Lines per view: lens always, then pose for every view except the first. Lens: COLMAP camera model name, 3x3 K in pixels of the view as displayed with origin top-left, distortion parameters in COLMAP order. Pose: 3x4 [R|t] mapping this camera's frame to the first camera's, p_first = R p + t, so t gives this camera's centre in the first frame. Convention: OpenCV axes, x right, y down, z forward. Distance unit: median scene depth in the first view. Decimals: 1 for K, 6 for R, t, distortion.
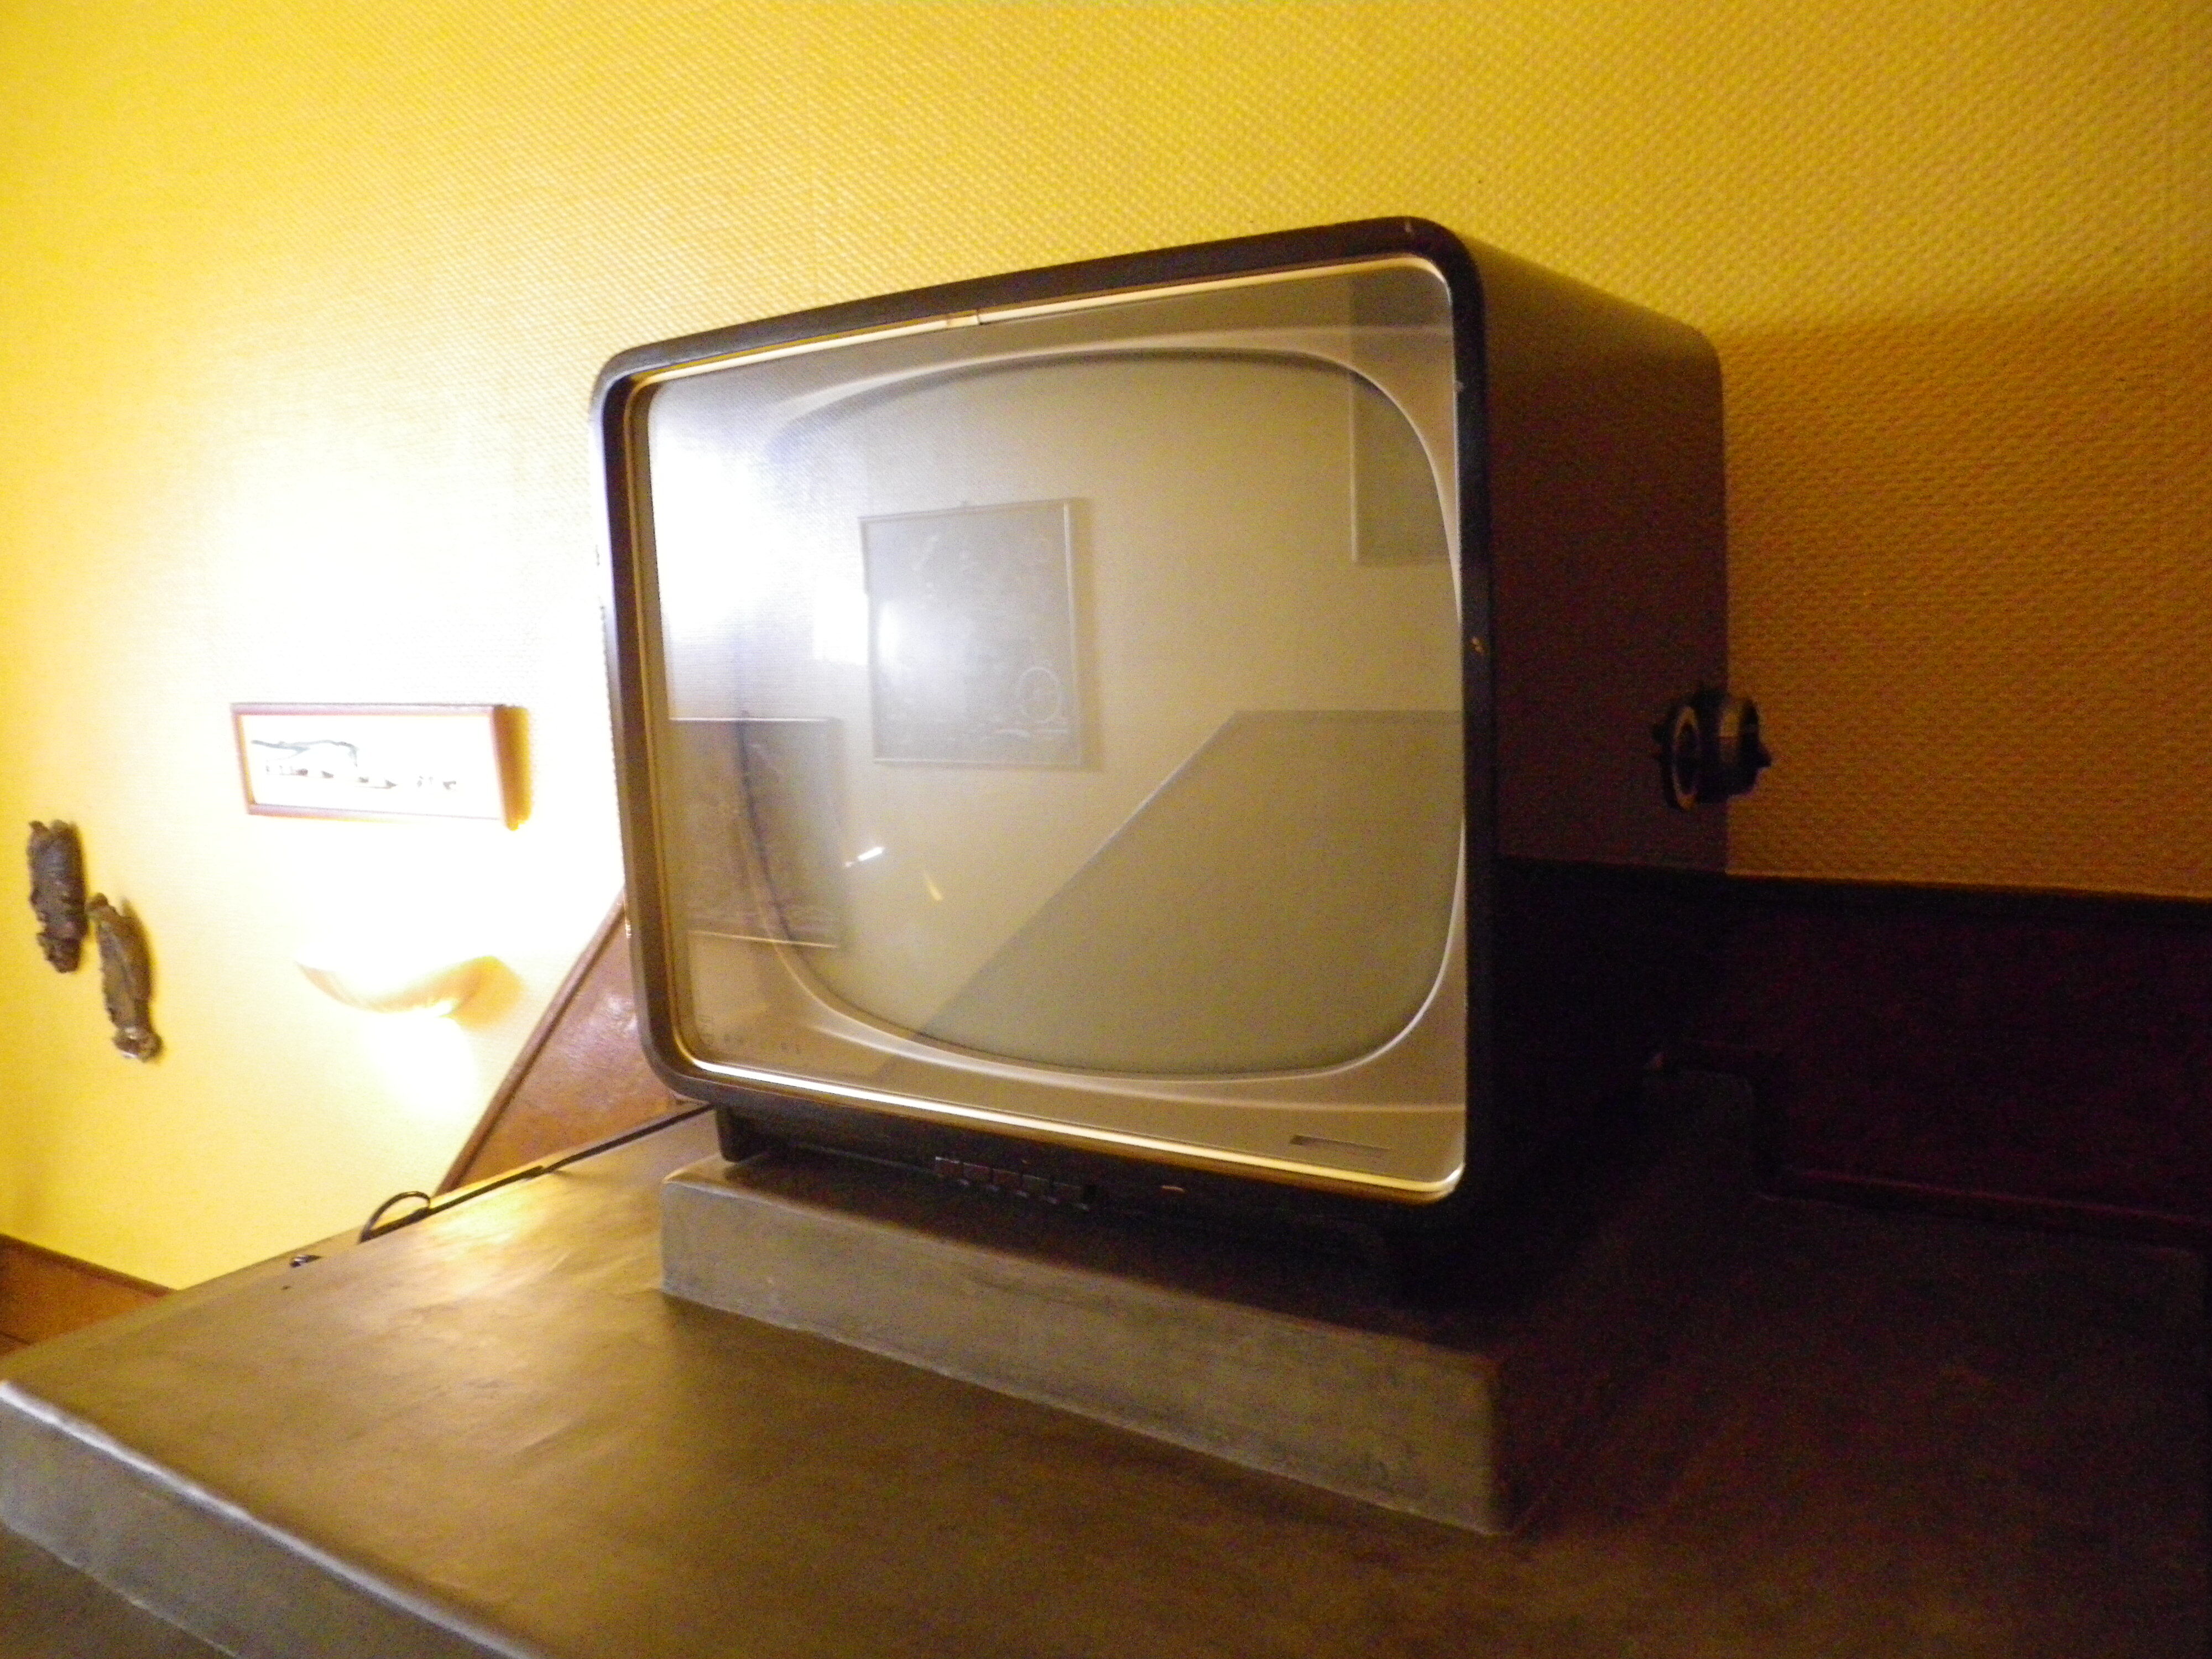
lens RADIAL K [[1717.5, 0, 1100.7], [0, 1717.5, 817.8], [0, 0, 1]] dist [0.000575, -0.005785]
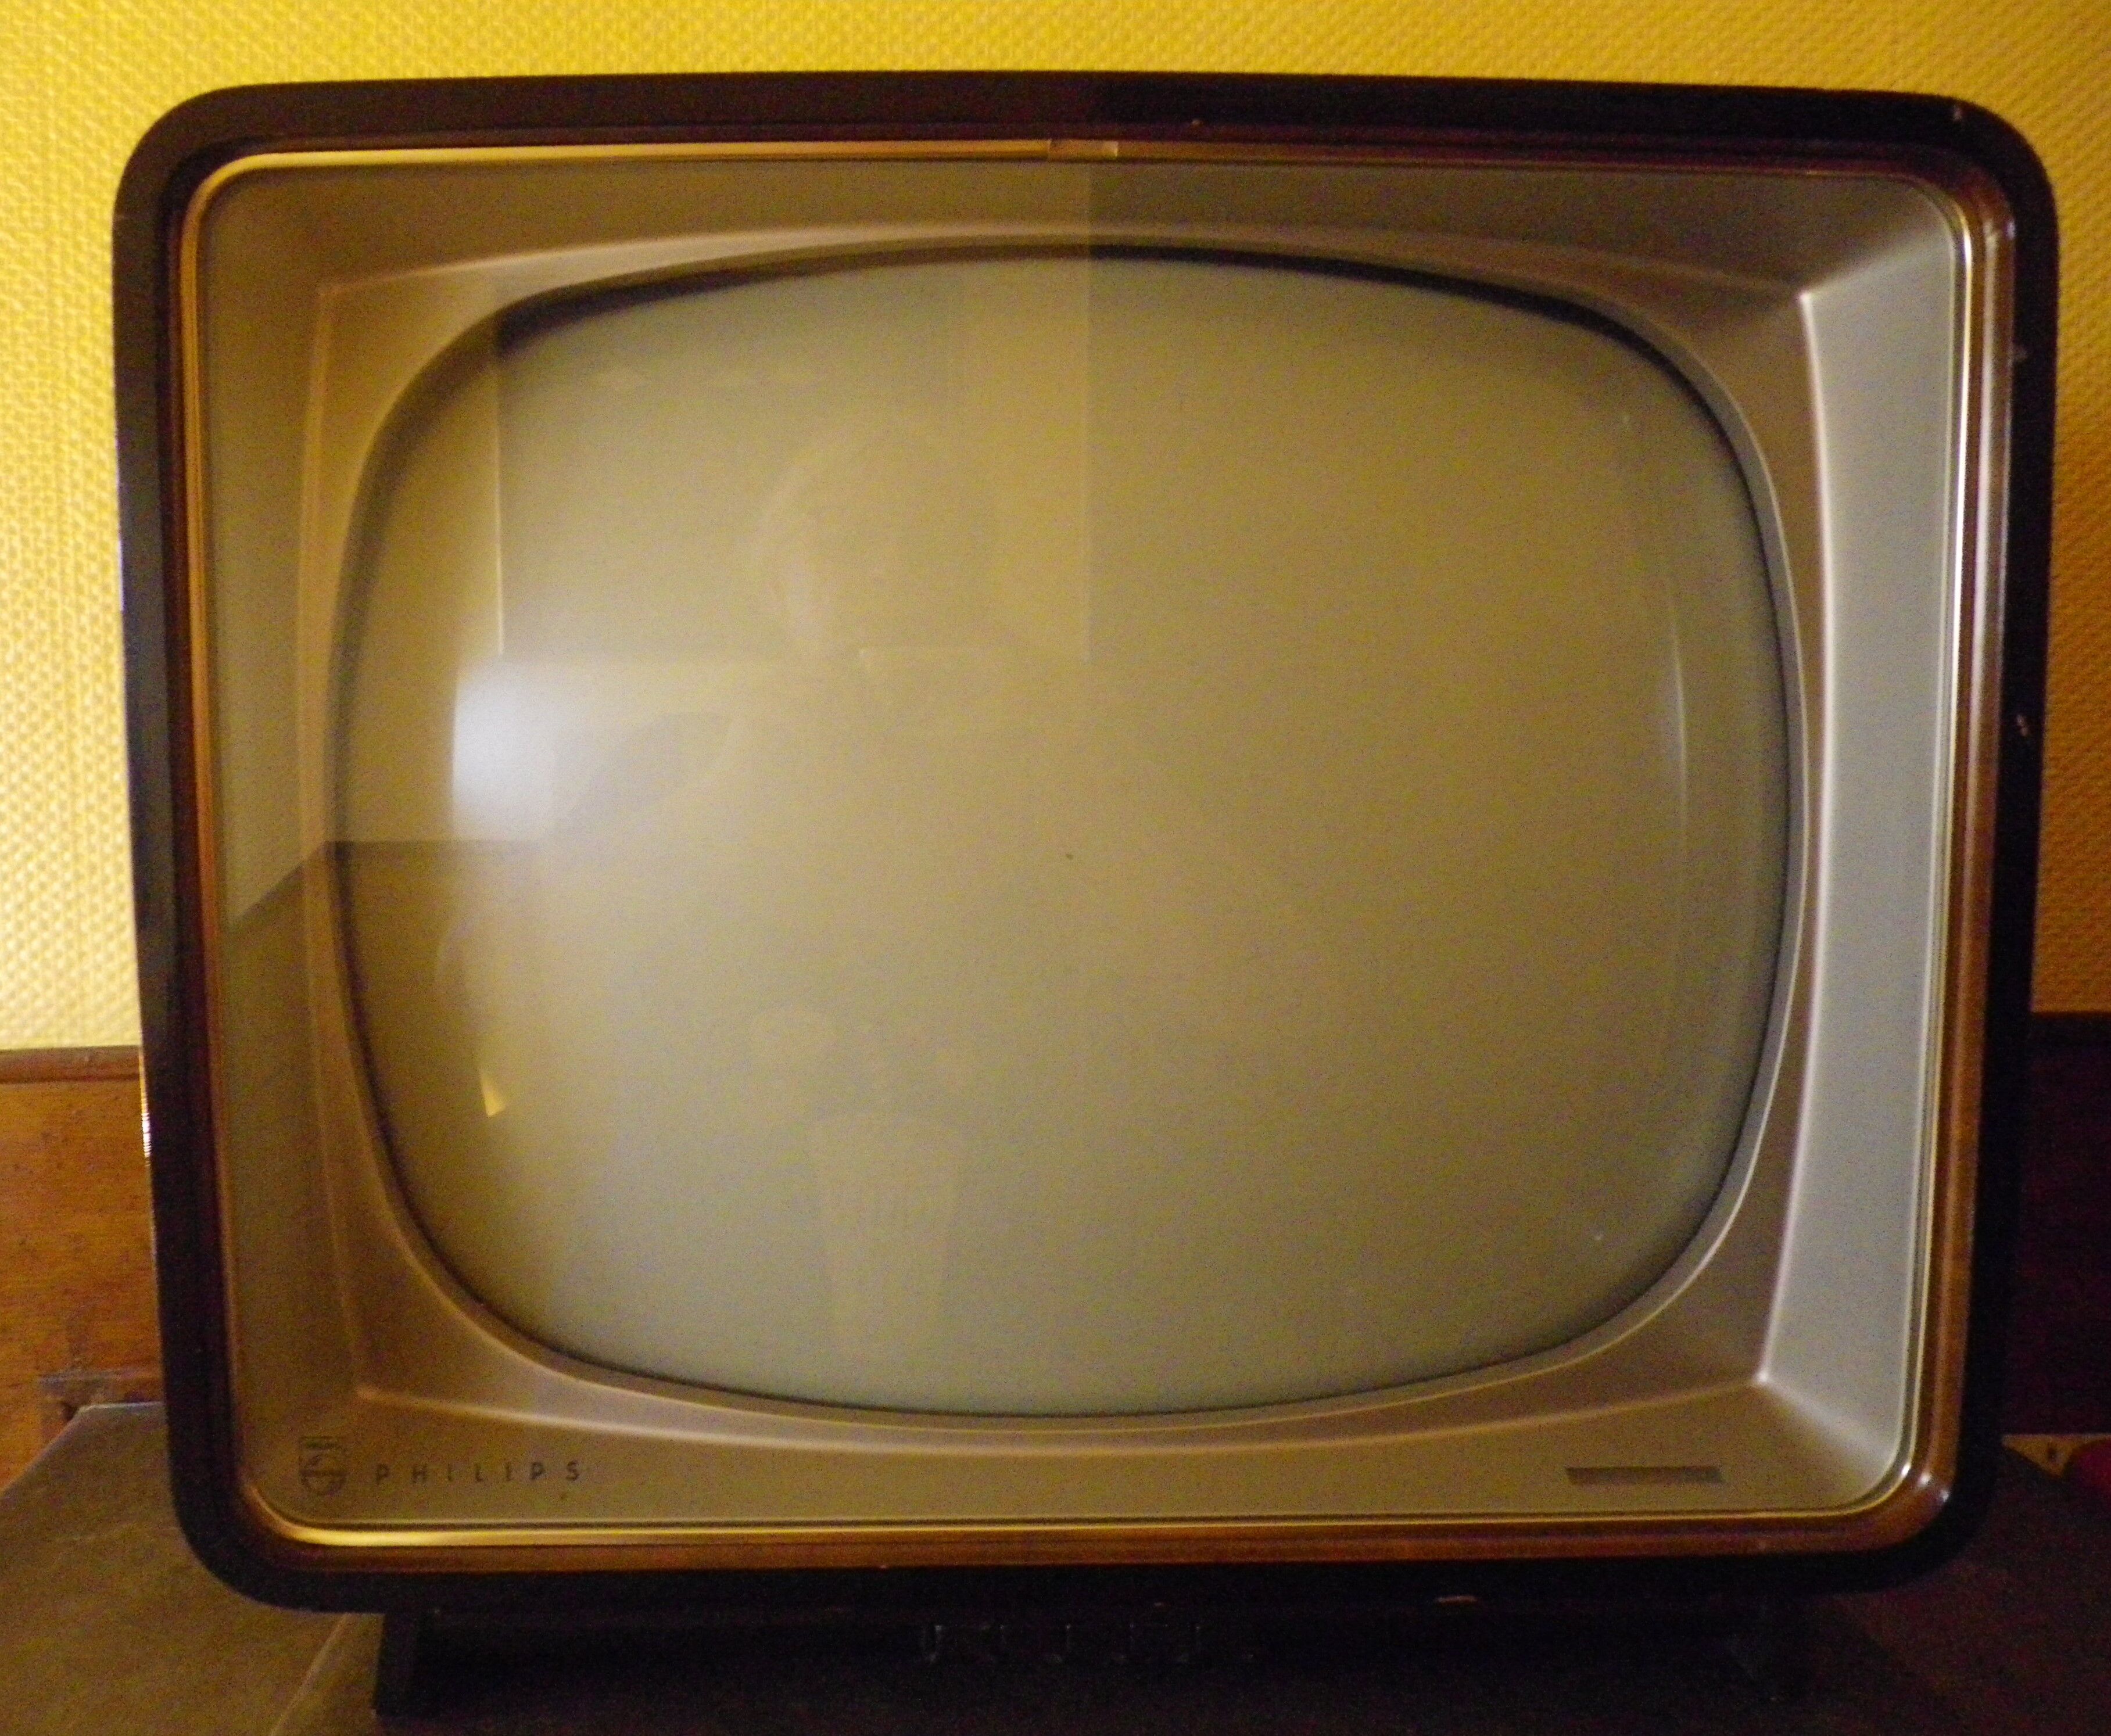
lens RADIAL K [[1740.4, 0, 939.6], [0, 1740.4, 846.2], [0, 0, 1]] dist [-0.000971, -0.005573]
pose [[0.812894, -0.008826, 0.582345, -0.398616], [0.041639, 0.998207, -0.042995, -0.028938], [-0.580922, 0.059199, 0.811804, 0.497470]]
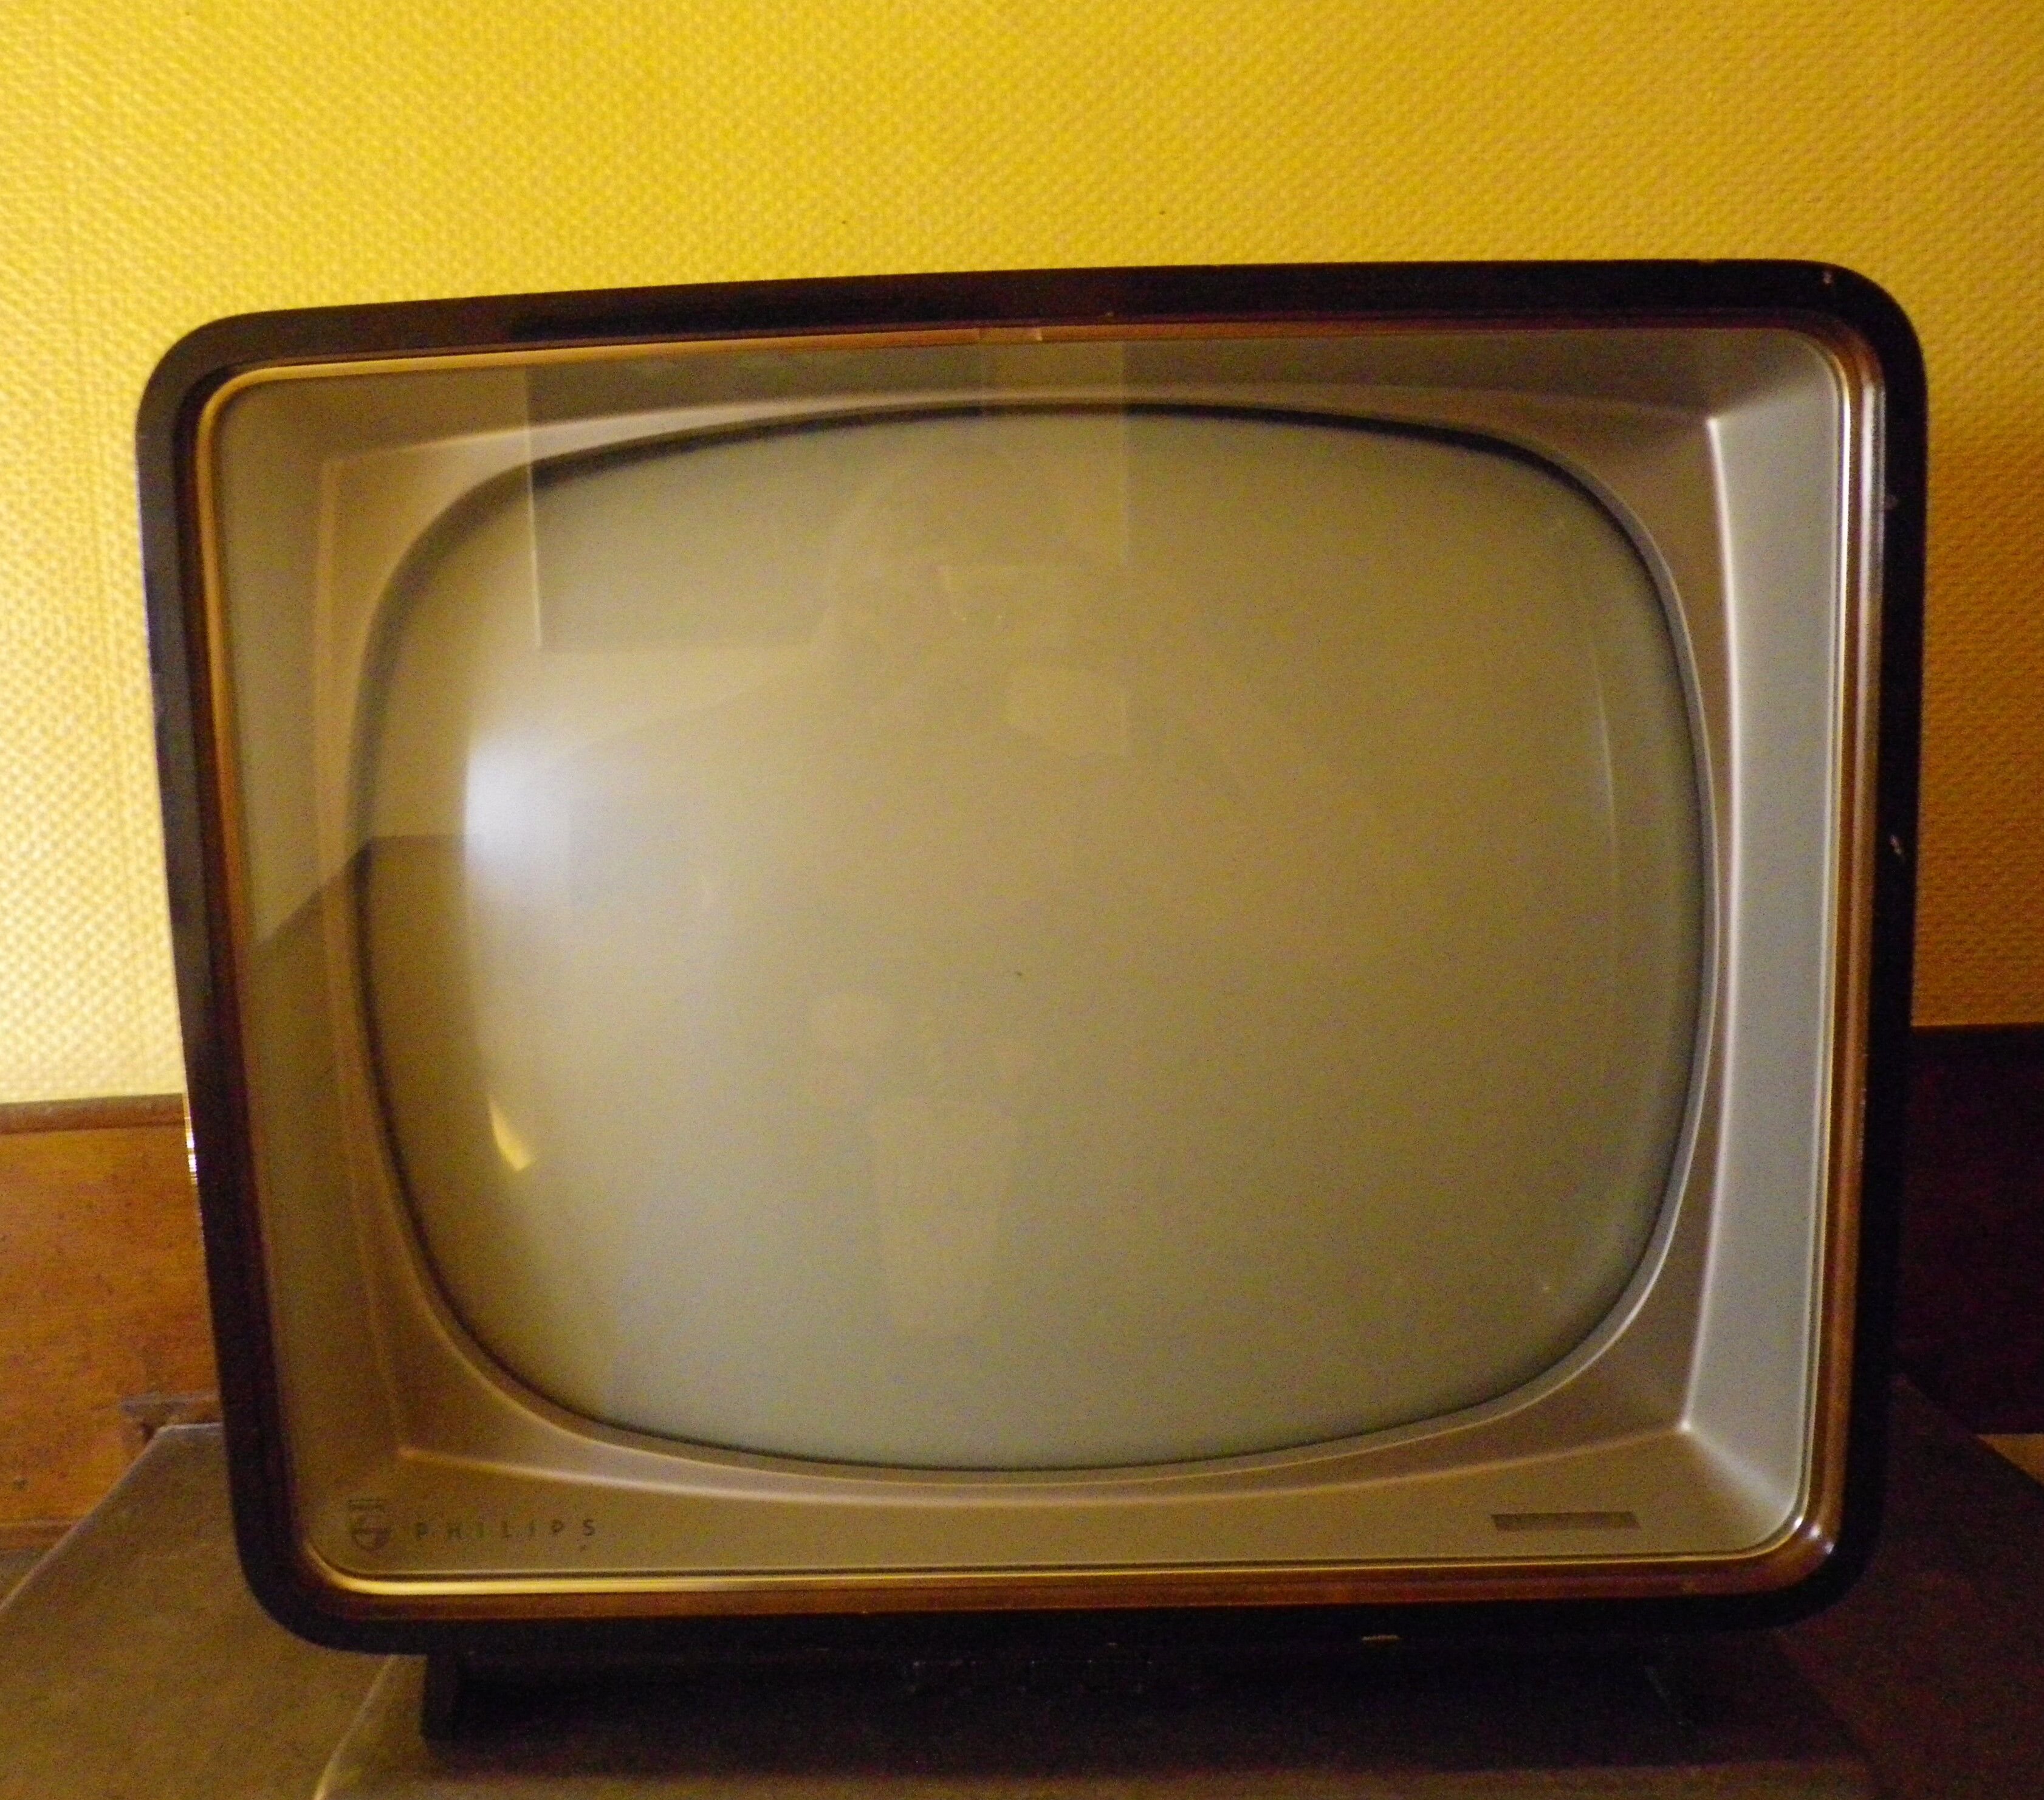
lens RADIAL K [[1823.0, 0, 943.0], [0, 1823.0, 862.0], [0, 0, 1]] dist [-0.001714, -0.005981]
pose [[0.836176, -0.057014, 0.545490, -0.408061], [0.064226, 0.997918, 0.005850, -0.090752], [-0.544688, 0.030143, 0.838097, 0.407226]]
